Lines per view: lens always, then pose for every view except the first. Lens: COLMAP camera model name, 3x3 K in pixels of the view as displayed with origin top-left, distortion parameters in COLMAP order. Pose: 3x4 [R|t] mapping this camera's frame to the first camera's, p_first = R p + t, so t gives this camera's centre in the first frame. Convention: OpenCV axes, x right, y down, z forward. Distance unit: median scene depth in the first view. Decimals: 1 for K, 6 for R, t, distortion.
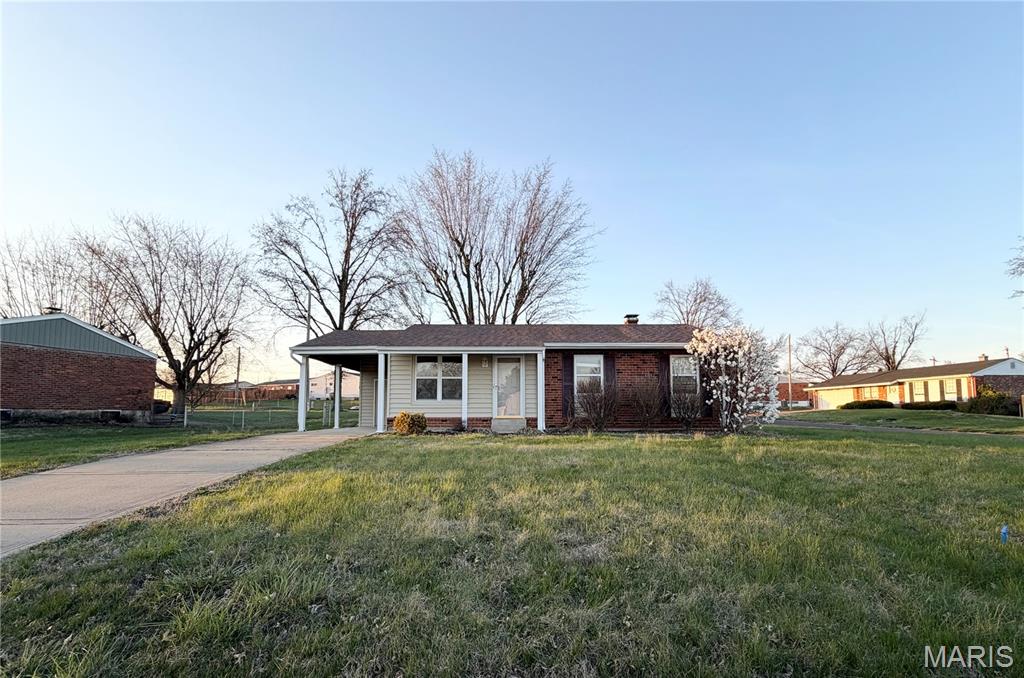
lens RADIAL K [[452.9, 0, 514.6], [0, 452.9, 380.6], [0, 0, 1]] dist [-0.002037, -0.000036]
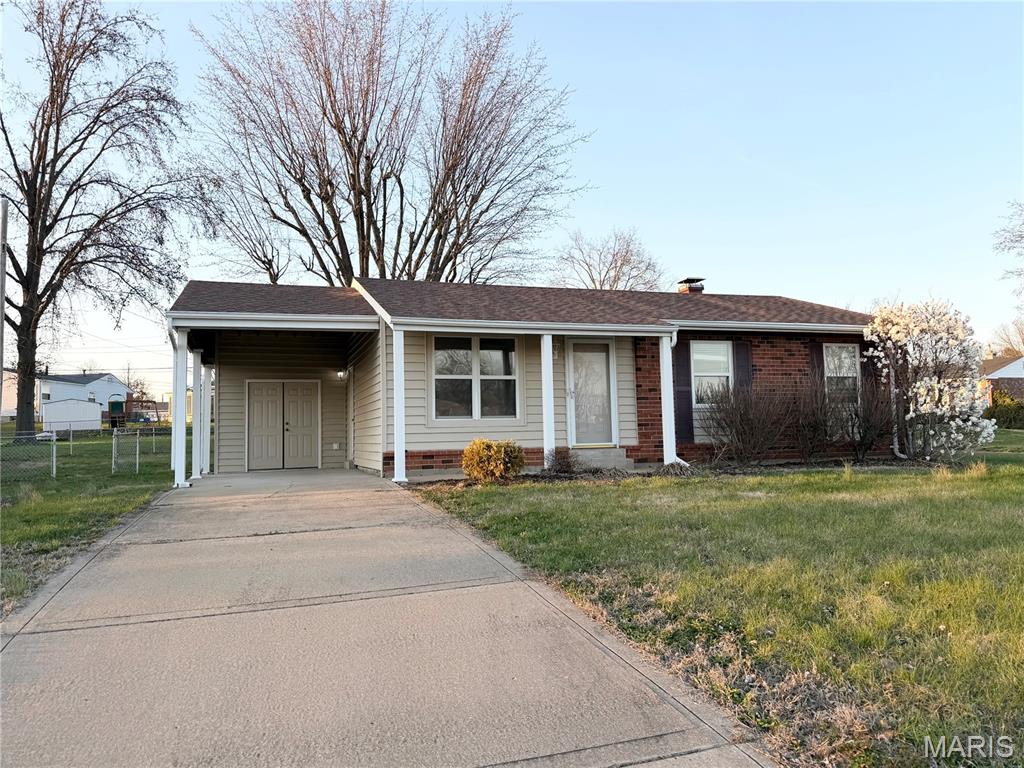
lens RADIAL K [[733.2, 0, 512.4], [0, 733.2, 402.1], [0, 0, 1]] dist [0.031506, 0.000336]
pose [[0.951643, -0.004841, 0.307167, -0.390059], [-0.002757, 0.999701, 0.024296, 0.002174], [-0.307193, -0.023968, 0.951345, 0.136668]]
